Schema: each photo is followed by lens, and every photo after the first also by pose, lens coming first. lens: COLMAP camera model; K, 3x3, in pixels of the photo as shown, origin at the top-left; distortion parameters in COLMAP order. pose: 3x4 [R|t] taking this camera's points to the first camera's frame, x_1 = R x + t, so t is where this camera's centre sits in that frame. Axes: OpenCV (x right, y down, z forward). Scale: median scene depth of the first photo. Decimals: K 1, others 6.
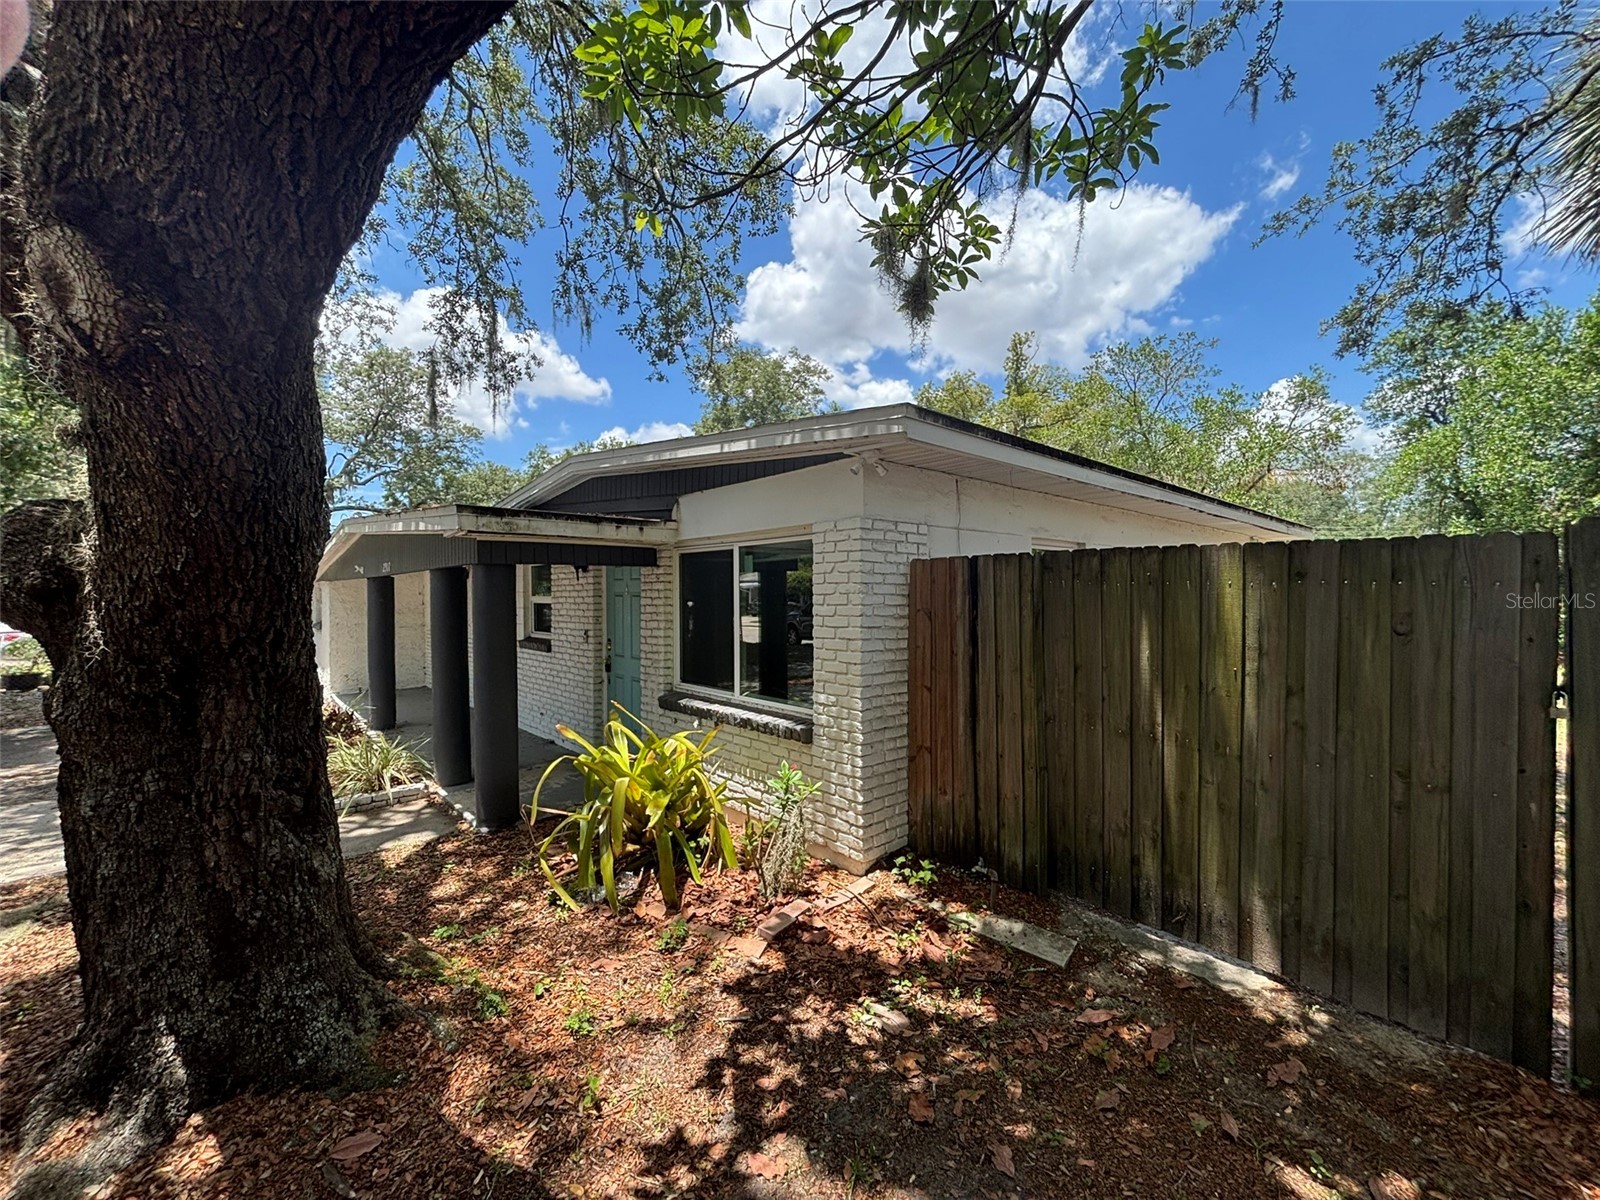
lens RADIAL K [[644.2, 0, 798.7], [0, 644.2, 609.3], [0, 0, 1]] dist [-0.000471, -0.000200]
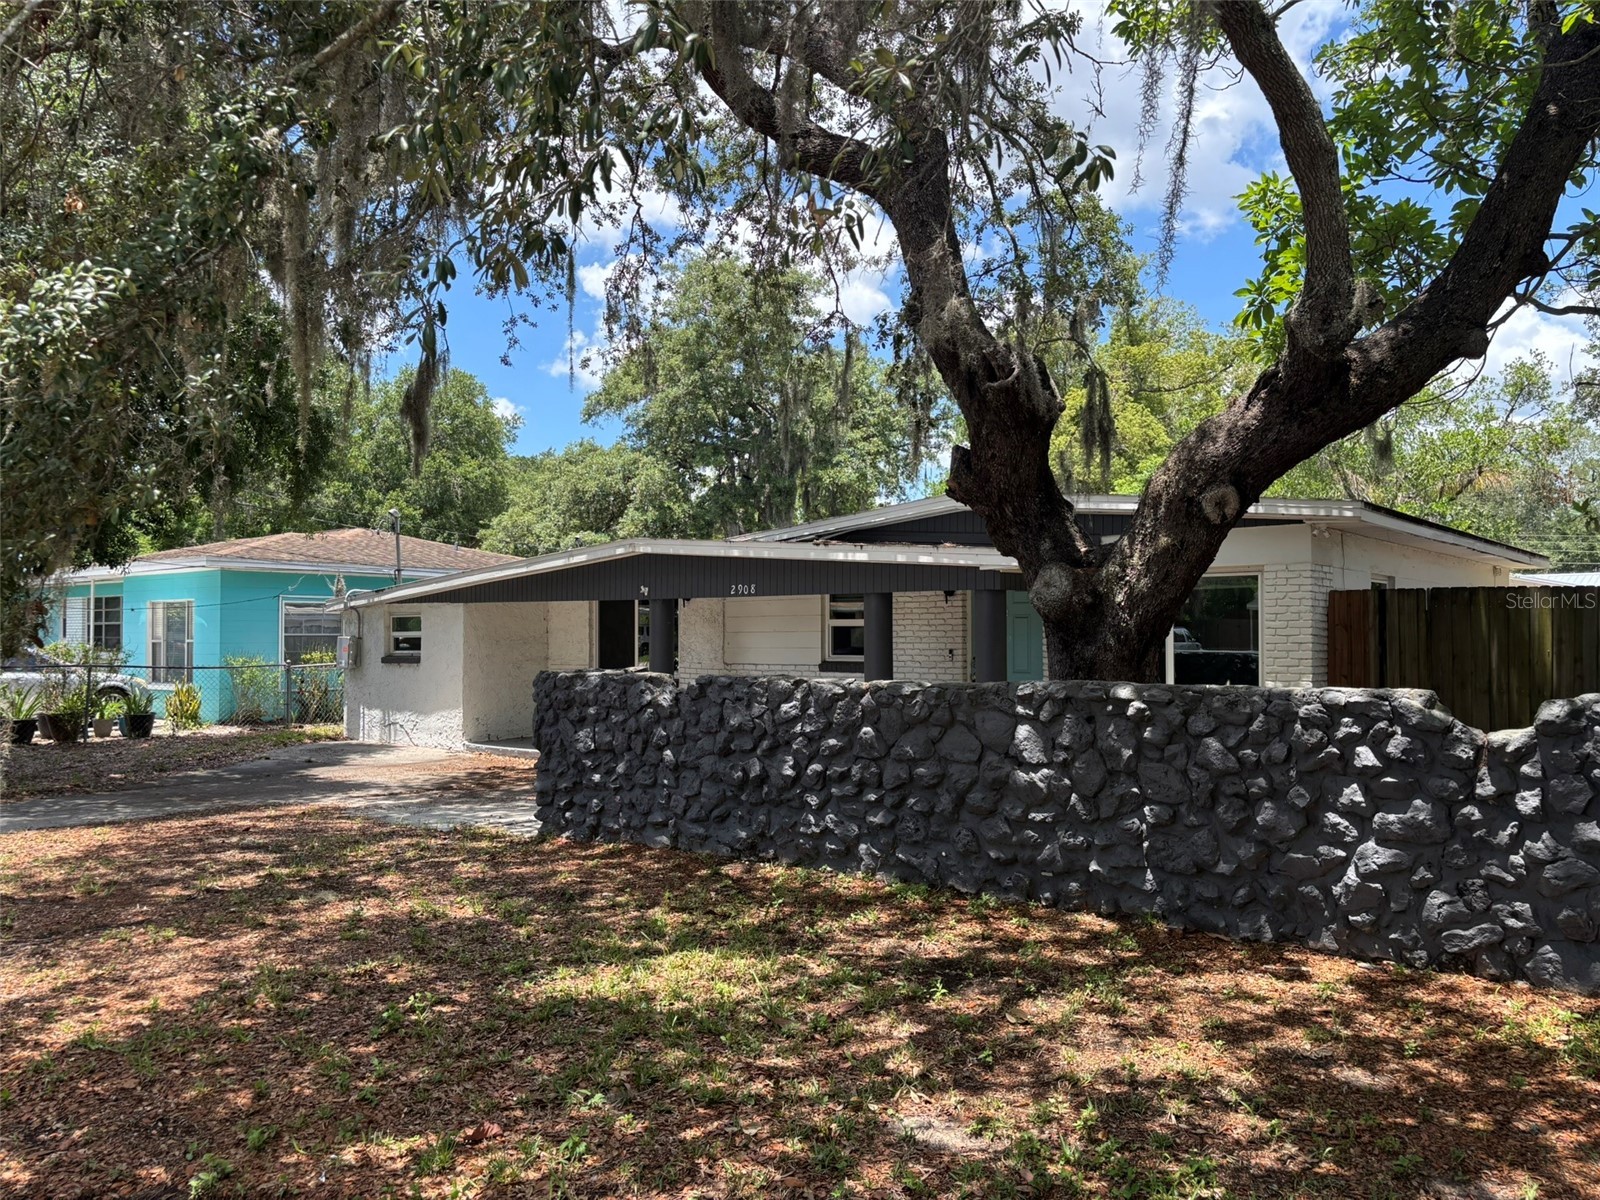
lens RADIAL K [[1225.7, 0, 802.2], [0, 1225.7, 596.3], [0, 0, 1]] dist [-0.008330, -0.003215]
pose [[0.989769, 0.014545, 0.141935, -1.435340], [-0.005564, 0.997968, -0.063468, 0.121777], [-0.142570, 0.062029, 0.987839, -1.619731]]
